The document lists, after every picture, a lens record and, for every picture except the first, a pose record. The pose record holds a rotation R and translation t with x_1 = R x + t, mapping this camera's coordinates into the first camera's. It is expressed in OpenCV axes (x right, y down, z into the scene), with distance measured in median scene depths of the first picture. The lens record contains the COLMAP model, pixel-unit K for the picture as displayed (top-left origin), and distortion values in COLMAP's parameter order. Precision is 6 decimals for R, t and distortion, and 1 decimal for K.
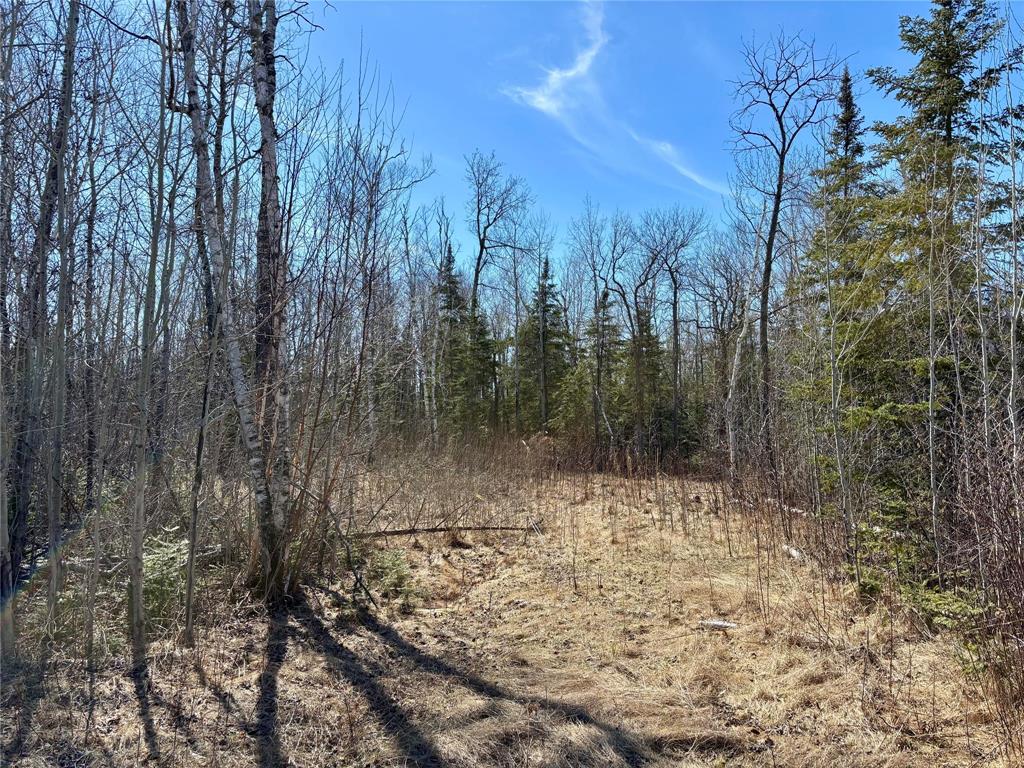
lens RADIAL K [[756.8, 0, 515.2], [0, 756.8, 382.1], [0, 0, 1]] dist [0.046405, -0.042306]
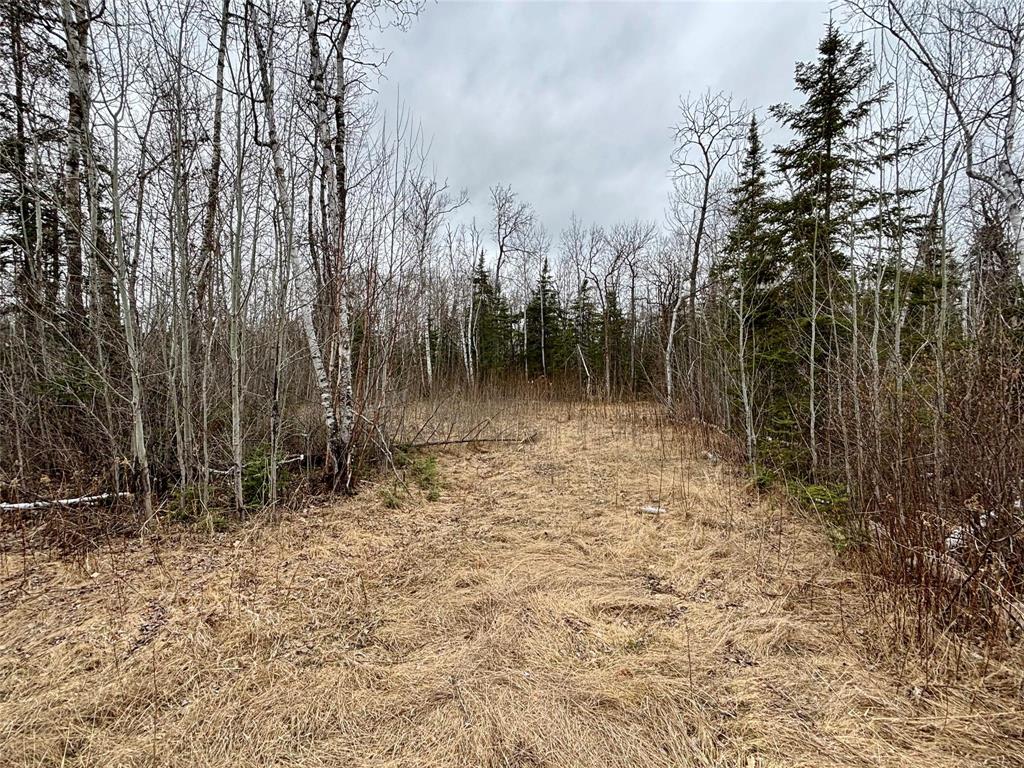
lens RADIAL K [[493.8, 0, 505.6], [0, 493.8, 384.4], [0, 0, 1]] dist [-0.002327, -0.000735]
pose [[0.998850, -0.010676, -0.046743, 0.007042], [0.014525, 0.996460, 0.082803, 0.002059], [0.045694, -0.083387, 0.995469, 0.017882]]
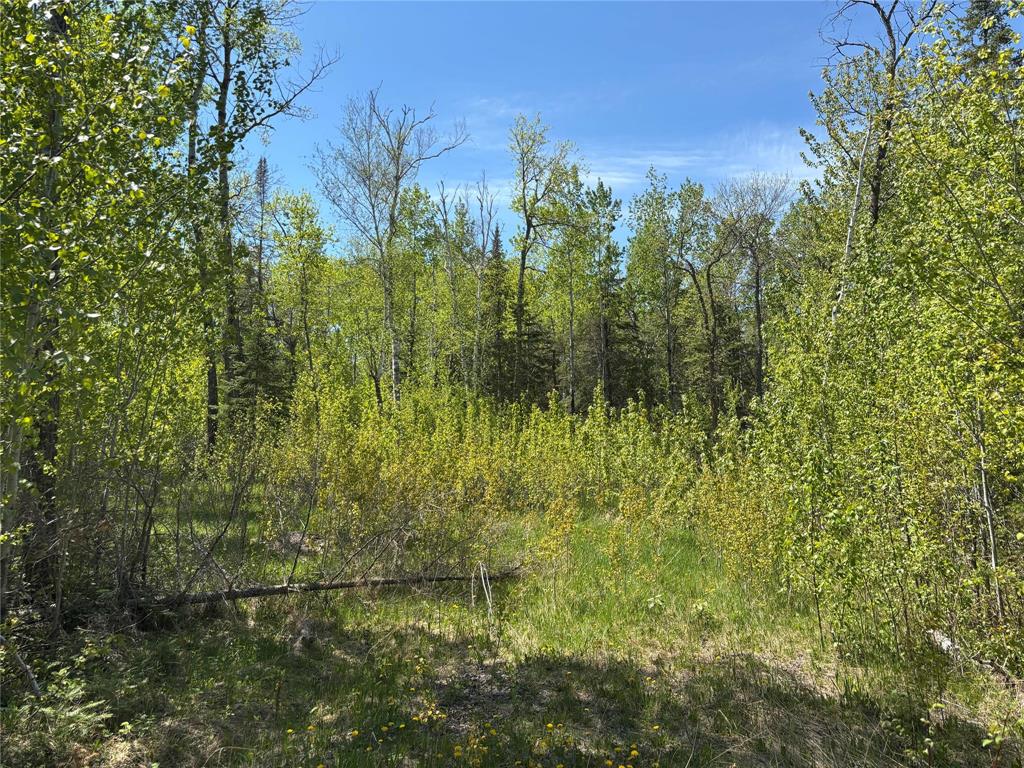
lens RADIAL K [[756.2, 0, 521.2], [0, 756.2, 386.6], [0, 0, 1]] dist [0.057580, -0.060756]
pose [[0.994682, -0.011678, -0.102329, 0.035083], [0.011545, 0.999932, -0.001888, 0.010544], [0.102344, 0.000696, 0.994749, 0.123363]]
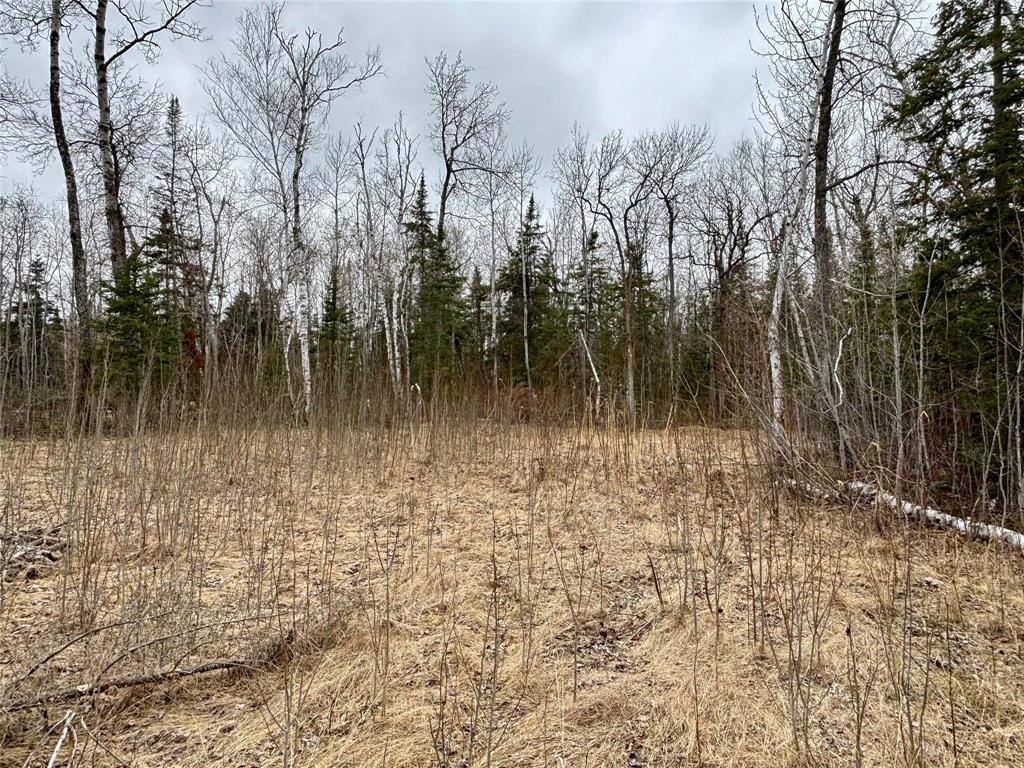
lens RADIAL K [[630.4, 0, 493.8], [0, 630.4, 388.3], [0, 0, 1]] dist [0.007426, -0.021486]
pose [[0.998456, -0.012572, -0.054114, 0.044266], [0.016326, 0.997448, 0.069504, 0.022677], [0.053103, -0.070280, 0.996113, 0.260998]]
